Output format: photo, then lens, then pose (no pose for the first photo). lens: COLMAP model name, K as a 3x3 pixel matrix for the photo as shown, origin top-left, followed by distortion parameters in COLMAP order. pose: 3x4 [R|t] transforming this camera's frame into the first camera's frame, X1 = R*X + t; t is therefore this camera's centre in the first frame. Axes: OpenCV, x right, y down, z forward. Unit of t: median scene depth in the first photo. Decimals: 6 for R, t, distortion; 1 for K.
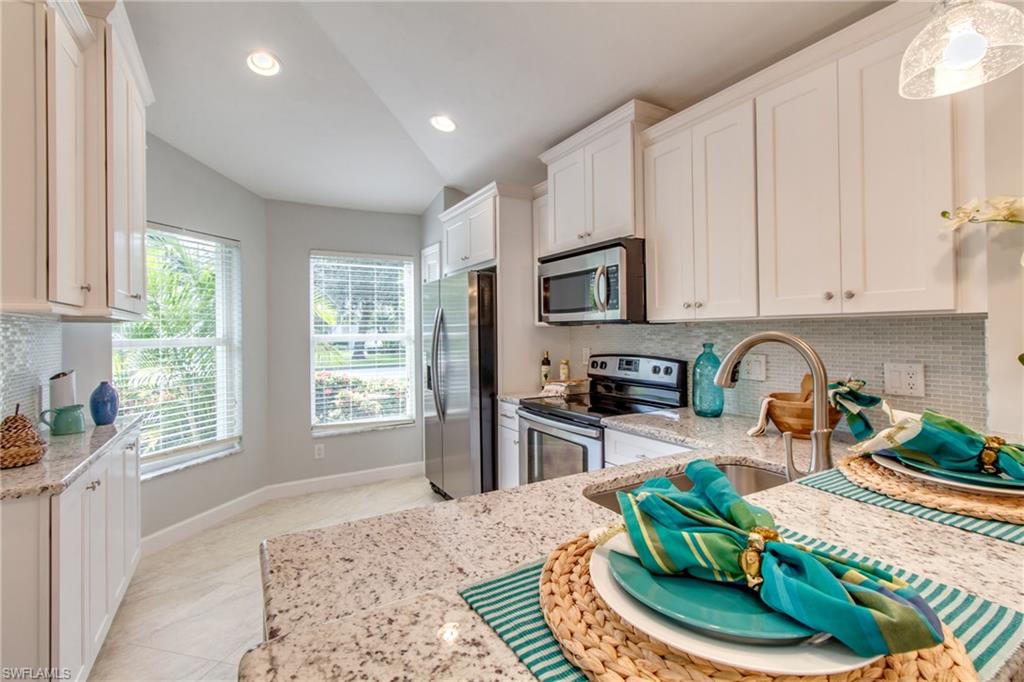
lens RADIAL K [[470.3, 0, 512.3], [0, 470.3, 326.7], [0, 0, 1]] dist [0.004853, -0.000477]
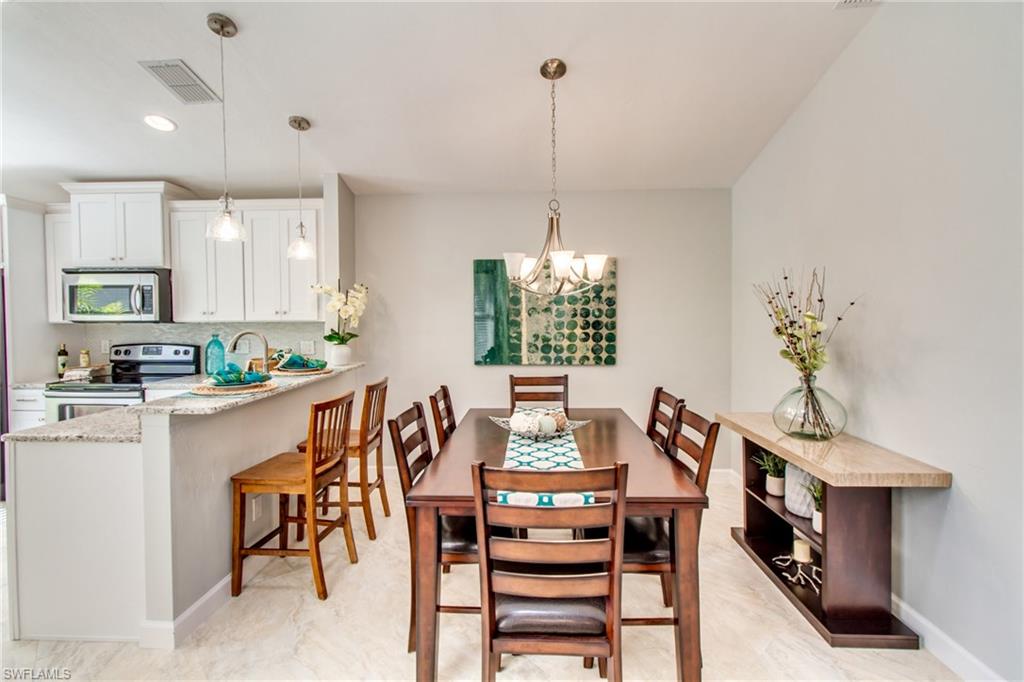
lens RADIAL K [[470.3, 0, 512.3], [0, 470.3, 326.7], [0, 0, 1]] dist [0.004853, -0.000477]
pose [[0.544159, -0.012491, 0.838889, -0.403275], [-0.009672, 0.999729, 0.021160, -0.036437], [-0.838926, -0.019629, 0.543891, -0.781613]]
